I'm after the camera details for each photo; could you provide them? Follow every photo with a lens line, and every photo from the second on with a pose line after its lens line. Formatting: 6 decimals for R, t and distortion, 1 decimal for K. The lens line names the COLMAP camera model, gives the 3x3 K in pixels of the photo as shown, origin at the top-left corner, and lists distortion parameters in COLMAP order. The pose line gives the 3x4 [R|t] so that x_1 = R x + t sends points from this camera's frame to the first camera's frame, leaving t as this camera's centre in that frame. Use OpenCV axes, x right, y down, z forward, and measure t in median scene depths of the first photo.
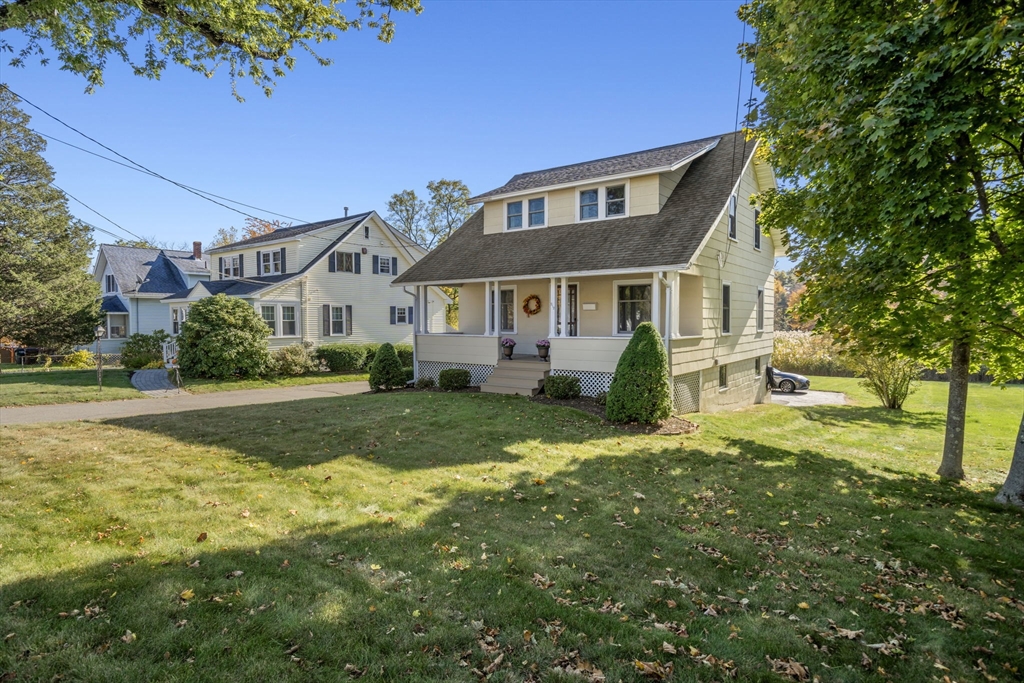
lens RADIAL K [[552.4, 0, 512.9], [0, 552.4, 332.0], [0, 0, 1]] dist [-0.002024, -0.000202]
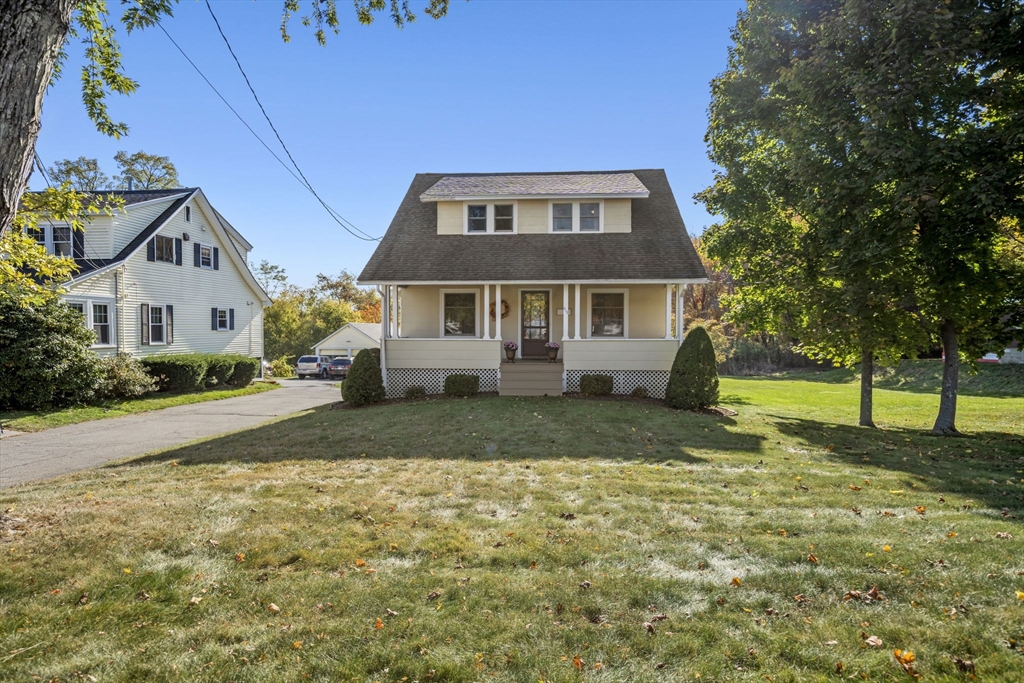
lens RADIAL K [[558.5, 0, 512.5], [0, 558.5, 339.7], [0, 0, 1]] dist [-0.009004, -0.000635]
pose [[0.837529, -0.006484, 0.546354, -0.351573], [0.008279, 0.999965, -0.000824, 0.005092], [-0.546330, 0.005214, 0.837554, 0.090390]]
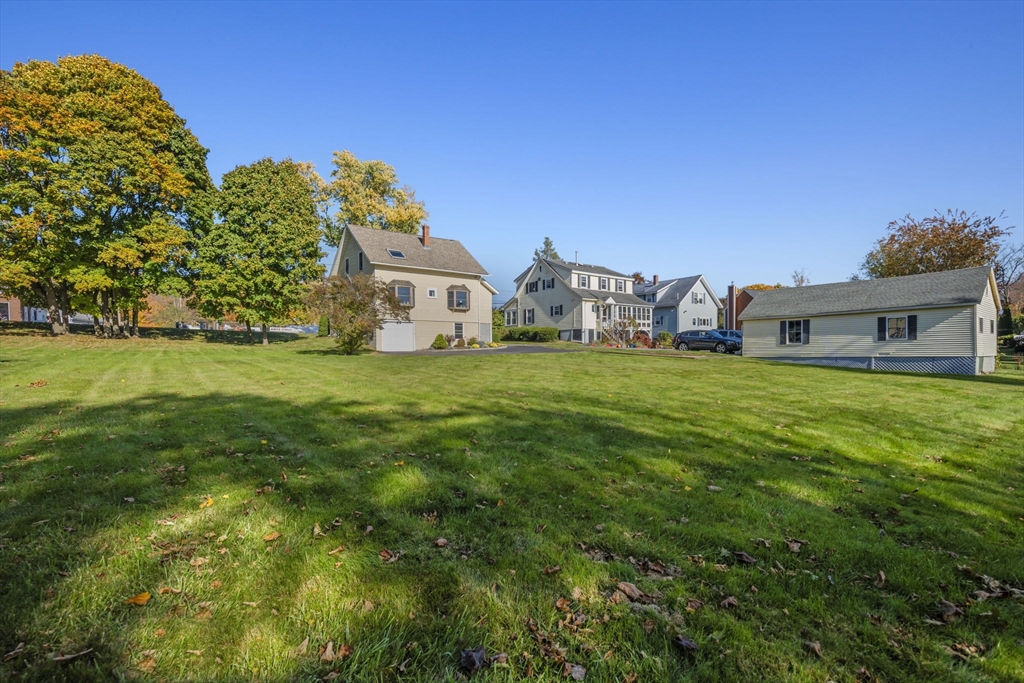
lens RADIAL K [[480.1, 0, 514.3], [0, 480.1, 362.6], [0, 0, 1]] dist [-0.024472, 0.006467]
pose [[-0.219191, 0.021757, -0.975439, 1.560017], [-0.016238, 0.999532, 0.025943, 0.114782], [0.975547, 0.021526, -0.218735, 1.444211]]
